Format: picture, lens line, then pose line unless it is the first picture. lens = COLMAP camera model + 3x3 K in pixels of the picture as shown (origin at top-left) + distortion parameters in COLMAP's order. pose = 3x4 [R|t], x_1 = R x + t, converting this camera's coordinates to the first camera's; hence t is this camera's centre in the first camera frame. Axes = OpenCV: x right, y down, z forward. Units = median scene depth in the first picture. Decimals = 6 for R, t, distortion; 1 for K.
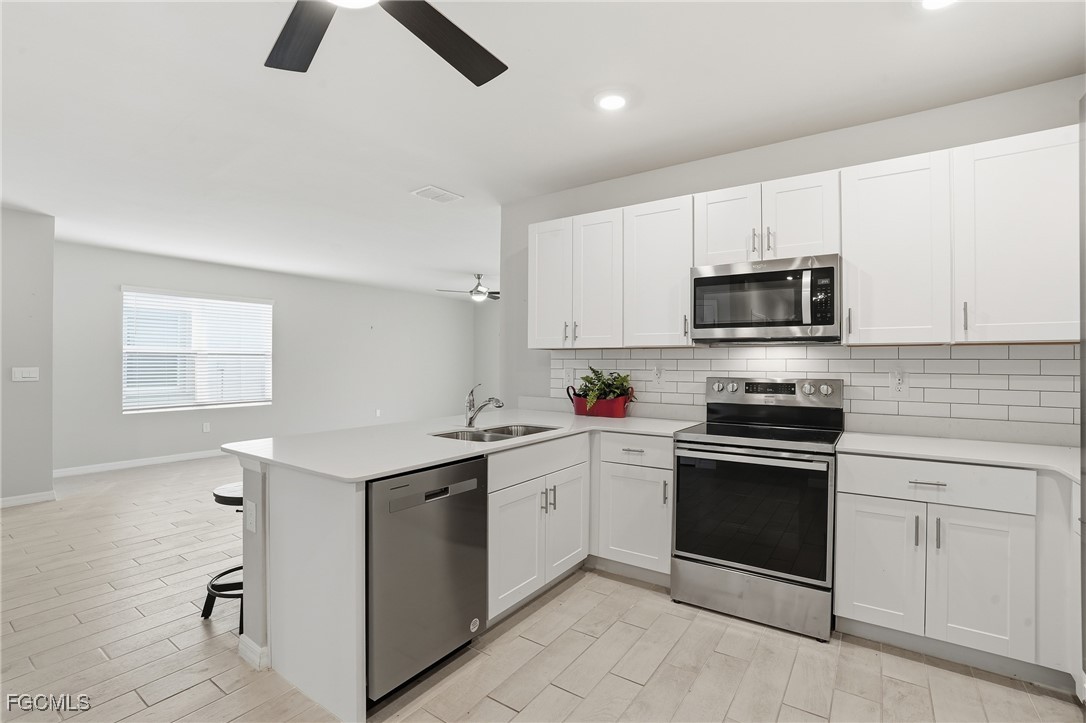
lens RADIAL K [[517.5, 0, 534.3], [0, 517.5, 362.2], [0, 0, 1]] dist [-0.005837, 0.000105]
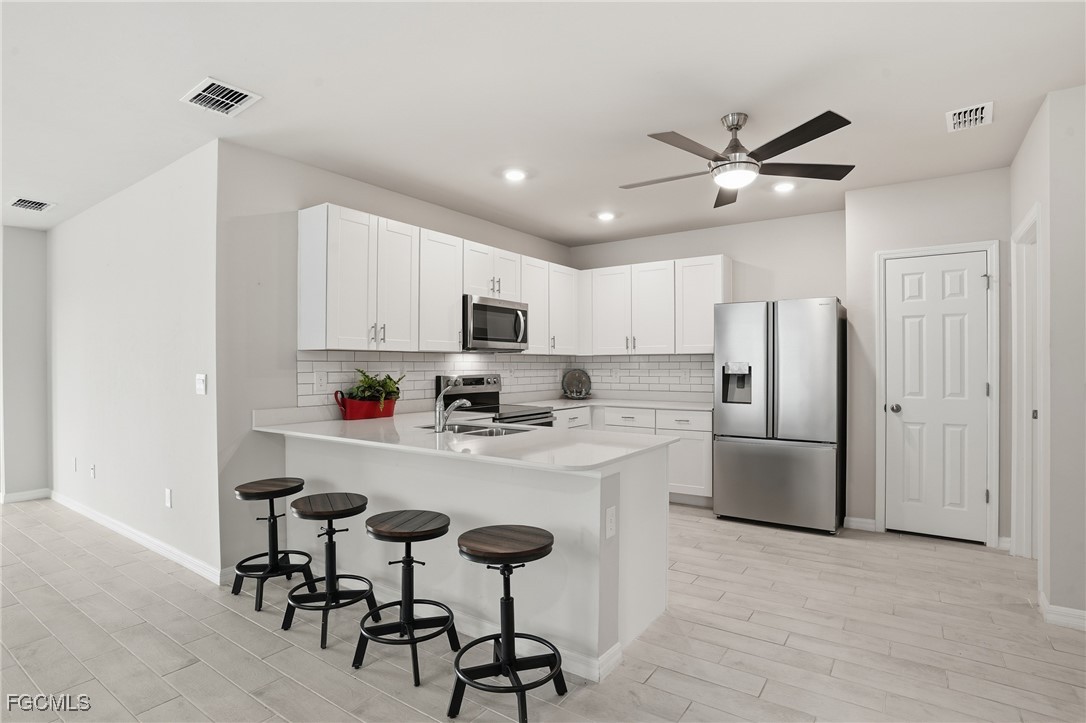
lens RADIAL K [[558.1, 0, 542.9], [0, 558.1, 364.9], [0, 0, 1]] dist [-0.040109, 0.000305]
pose [[0.009405, -0.003159, 0.999951, -1.183392], [0.002867, 0.999991, 0.003132, -0.002110], [-0.999952, 0.002838, 0.009414, 0.802590]]
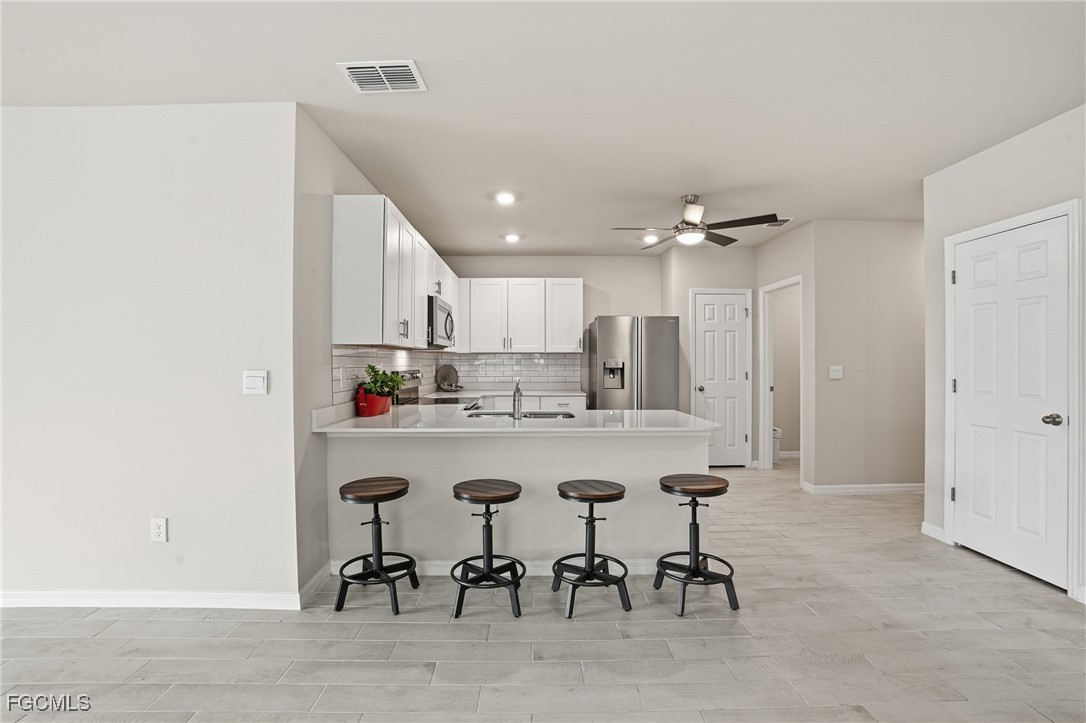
lens RADIAL K [[506.9, 0, 543.0], [0, 506.9, 361.5], [0, 0, 1]] dist [-0.062326, 0.000306]
pose [[-0.585363, -0.002734, 0.810767, -1.053786], [-0.000673, 0.999996, 0.002886, 0.000052], [-0.810771, 0.001144, -0.585362, 1.614864]]
